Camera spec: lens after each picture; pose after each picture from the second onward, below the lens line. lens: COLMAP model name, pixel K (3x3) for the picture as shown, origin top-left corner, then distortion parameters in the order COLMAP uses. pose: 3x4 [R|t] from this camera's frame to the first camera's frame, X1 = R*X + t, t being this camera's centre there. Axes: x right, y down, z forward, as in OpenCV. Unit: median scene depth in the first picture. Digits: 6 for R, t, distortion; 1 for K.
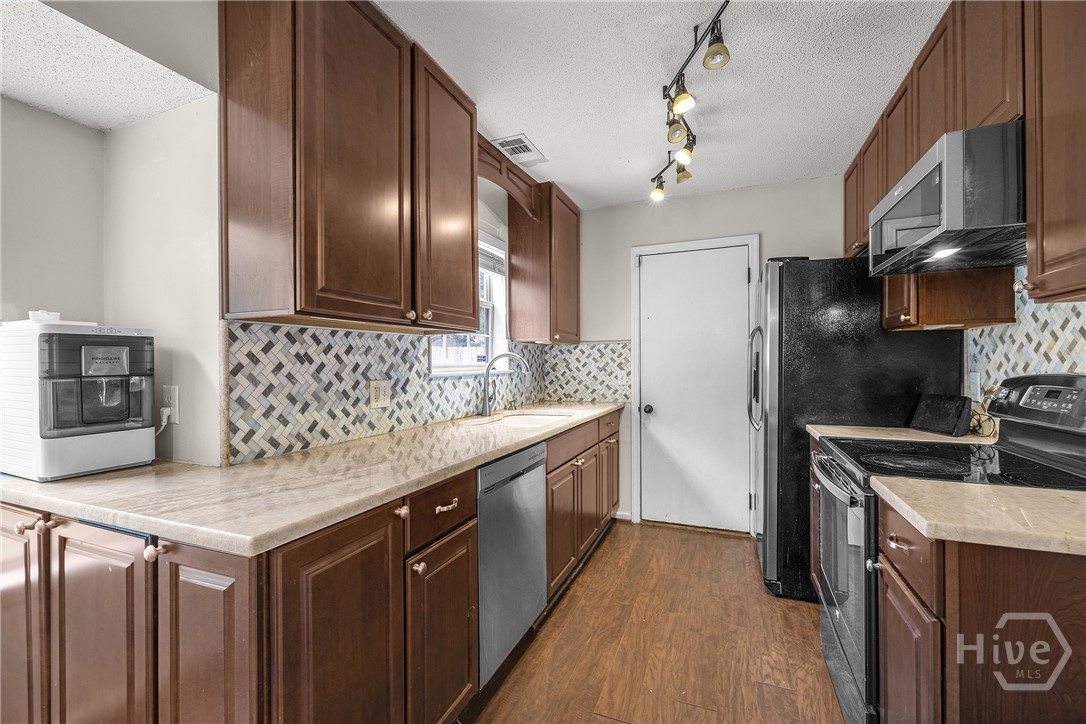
lens RADIAL K [[466.0, 0, 536.9], [0, 466.0, 363.8], [0, 0, 1]] dist [0.007530, -0.001129]
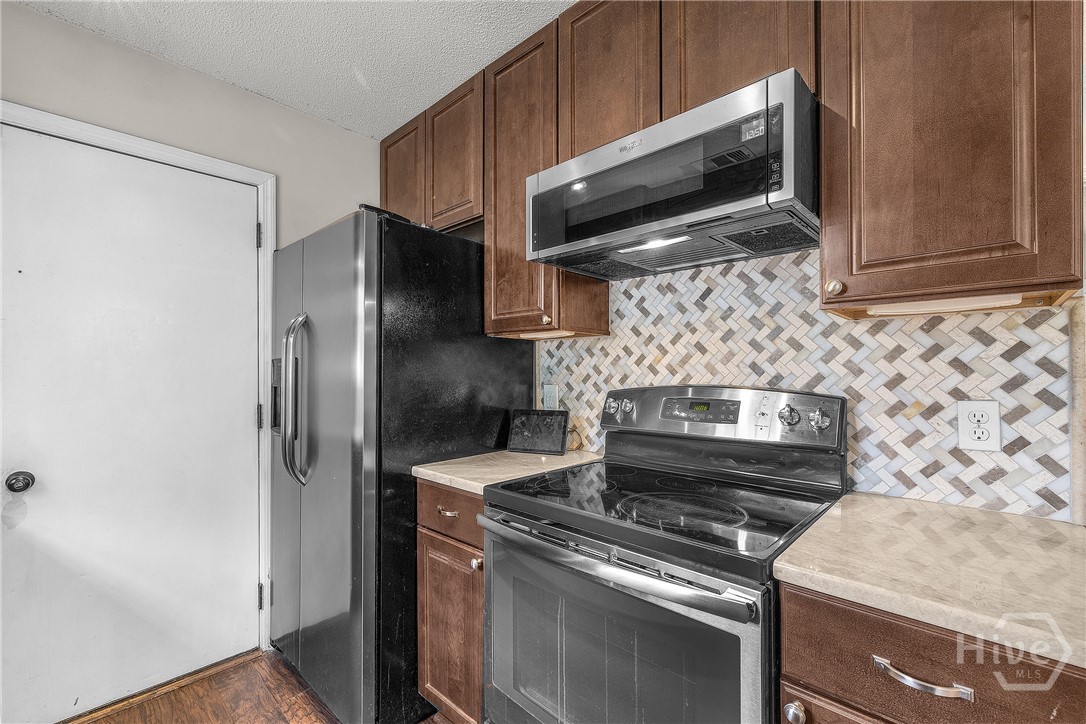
lens RADIAL K [[466.0, 0, 538.0], [0, 466.0, 372.2], [0, 0, 1]] dist [0.007530, -0.001129]
pose [[0.376406, 0.011604, 0.926382, 0.026588], [-0.002505, 0.999931, -0.011507, 0.003327], [-0.926451, 0.002011, 0.376409, 0.759356]]
